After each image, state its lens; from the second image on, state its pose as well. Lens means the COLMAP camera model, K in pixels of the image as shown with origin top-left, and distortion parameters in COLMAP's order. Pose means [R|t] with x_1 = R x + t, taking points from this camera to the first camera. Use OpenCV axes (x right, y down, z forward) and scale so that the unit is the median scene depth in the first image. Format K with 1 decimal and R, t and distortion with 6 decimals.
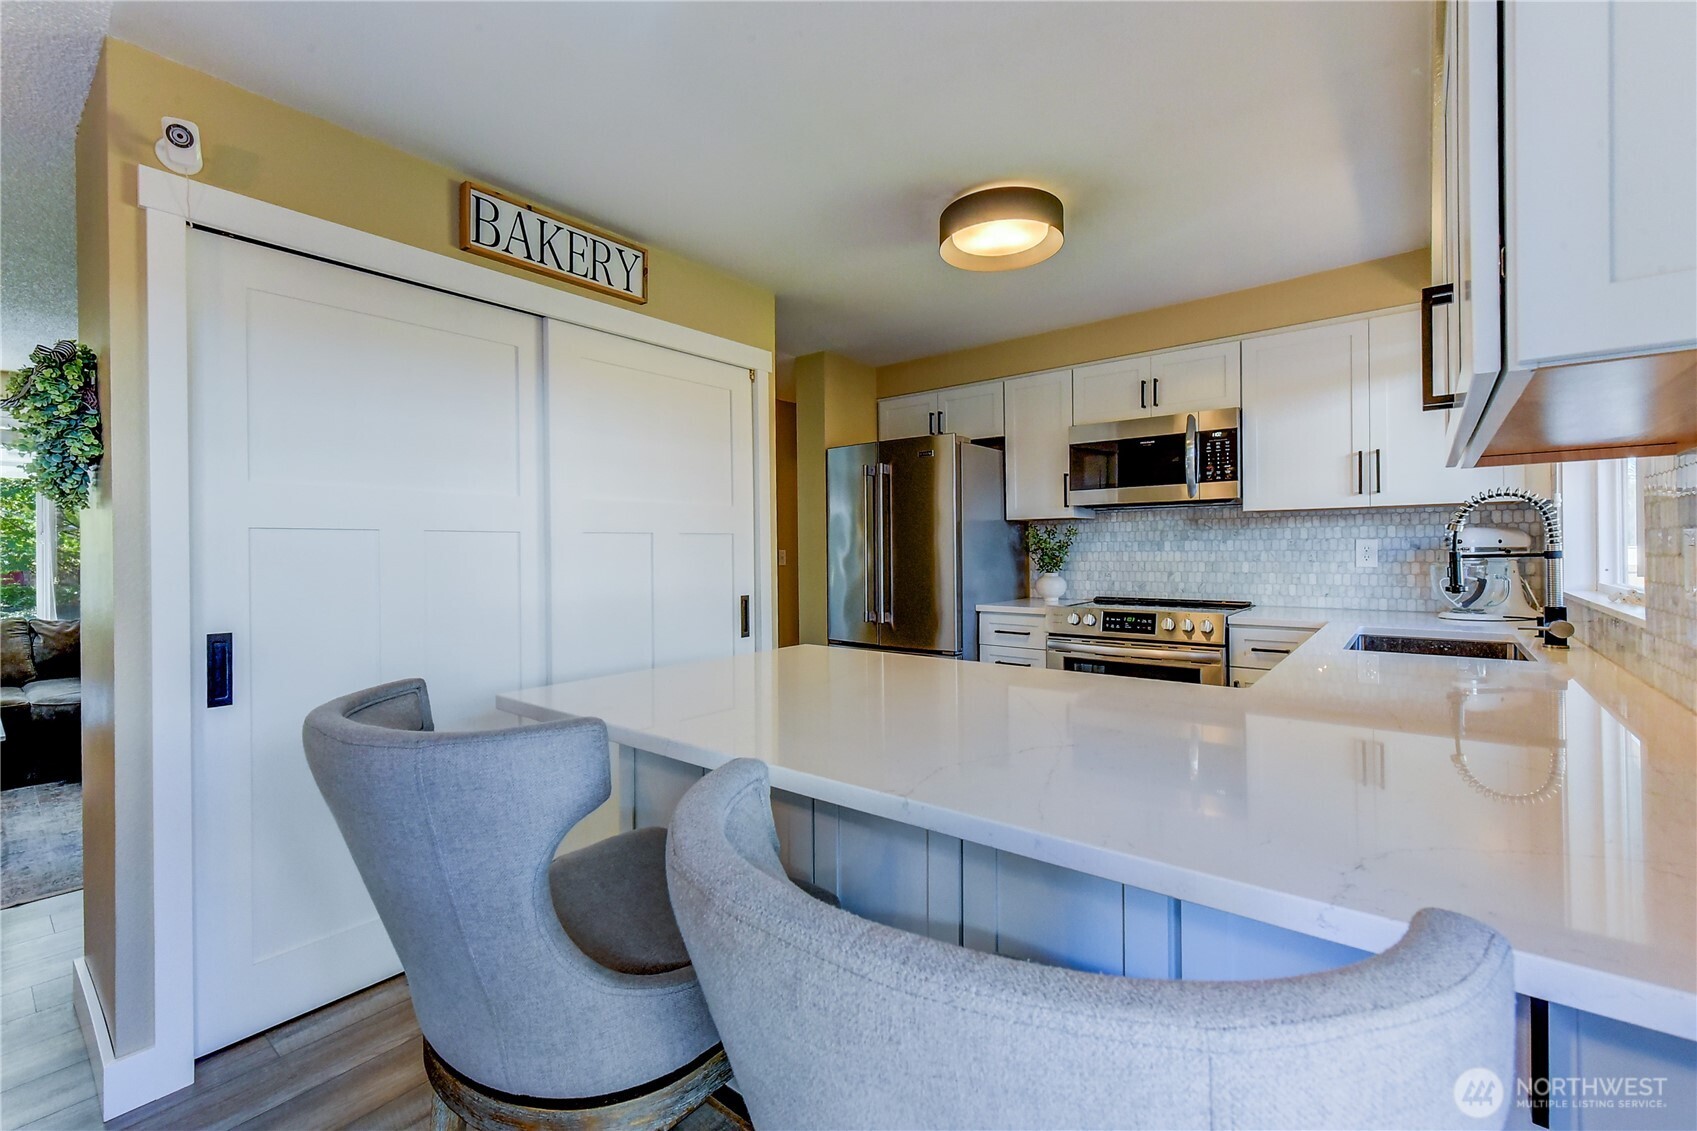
lens RADIAL K [[701.7, 0, 831.3], [0, 701.7, 559.1], [0, 0, 1]] dist [0.002075, 0.000628]
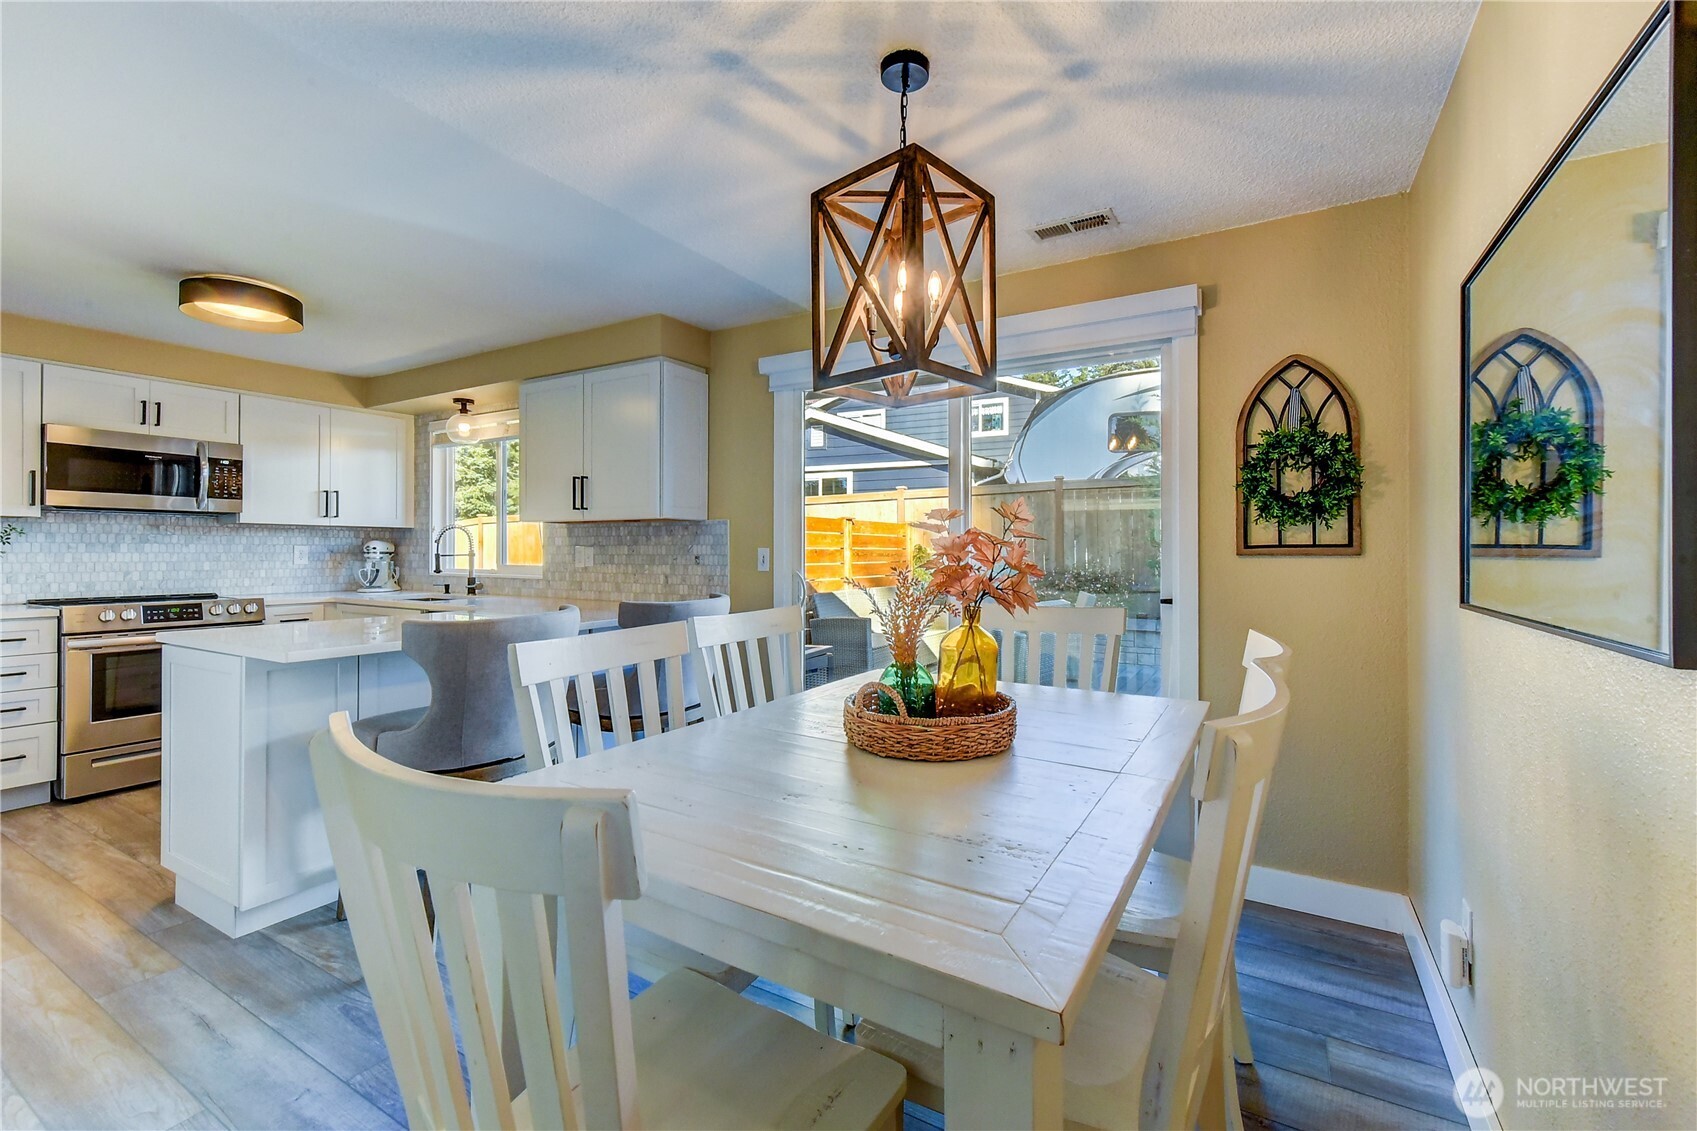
lens RADIAL K [[701.7, 0, 865.3], [0, 701.7, 539.8], [0, 0, 1]] dist [0.002075, 0.000628]
pose [[-0.164294, 0.026941, 0.986044, -0.810869], [0.011805, 0.999609, -0.025344, 0.010329], [-0.986341, 0.007477, -0.164547, 0.046129]]
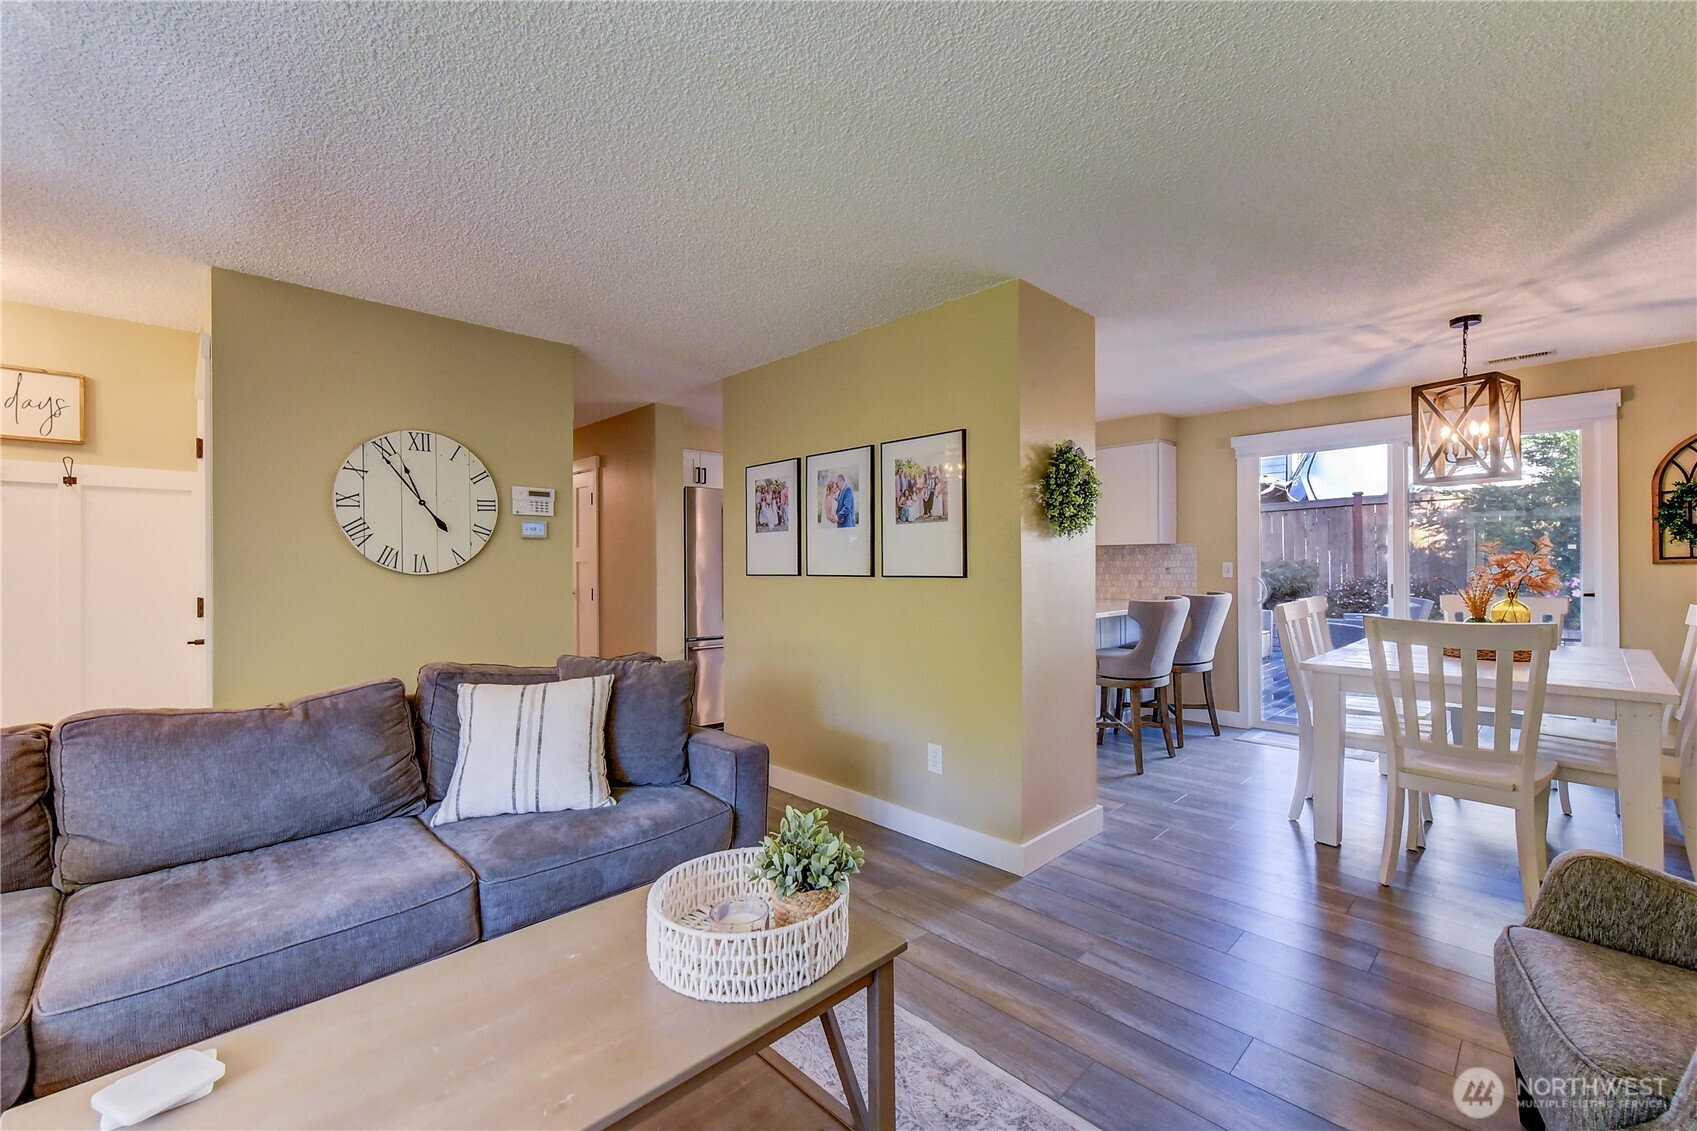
lens RADIAL K [[701.7, 0, 850.8], [0, 701.7, 562.4], [0, 0, 1]] dist [0.002075, 0.000628]
pose [[0.108916, 0.016832, 0.993908, -2.482599], [0.015873, 0.999700, -0.018669, 0.011338], [-0.993924, 0.017810, 0.108616, 1.859429]]
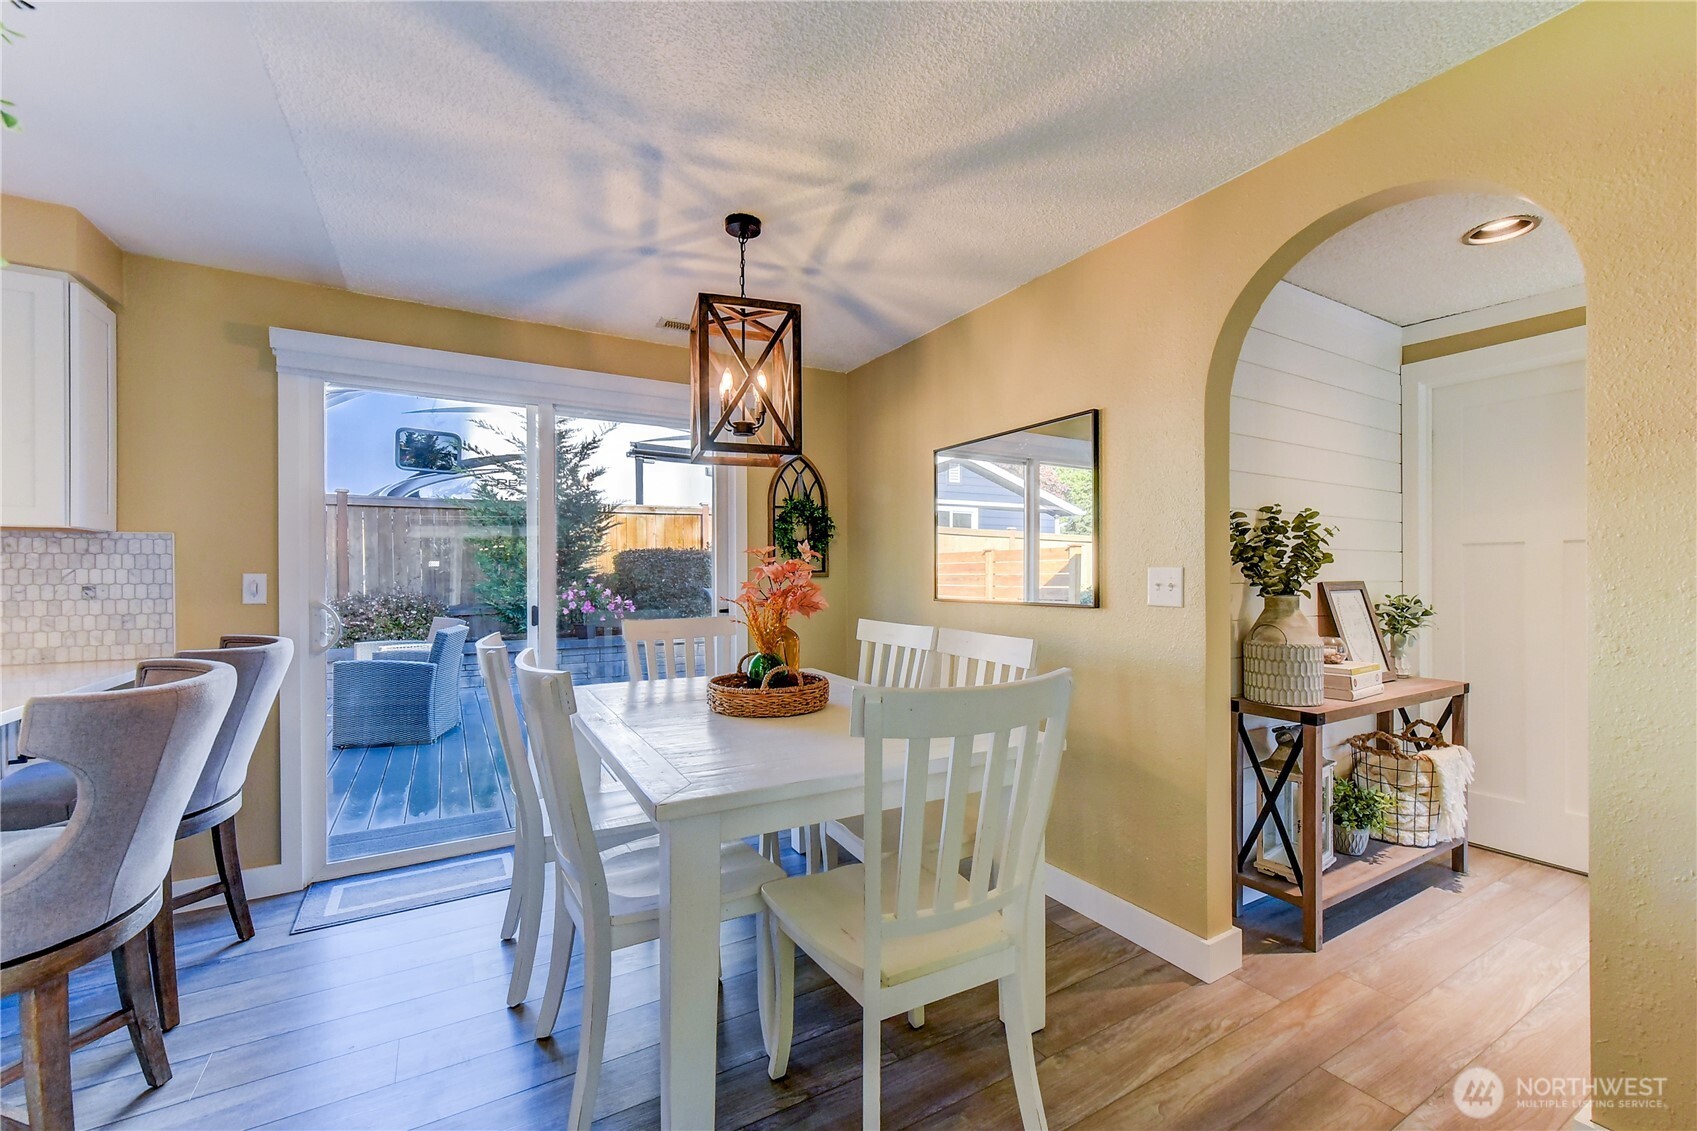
lens RADIAL K [[701.7, 0, 866.0], [0, 701.7, 580.0], [0, 0, 1]] dist [0.002075, 0.000628]
pose [[-0.941843, 0.012273, 0.335829, -0.420003], [0.018124, 0.999734, 0.014295, -0.011272], [-0.335564, 0.019550, -0.941815, 1.437695]]
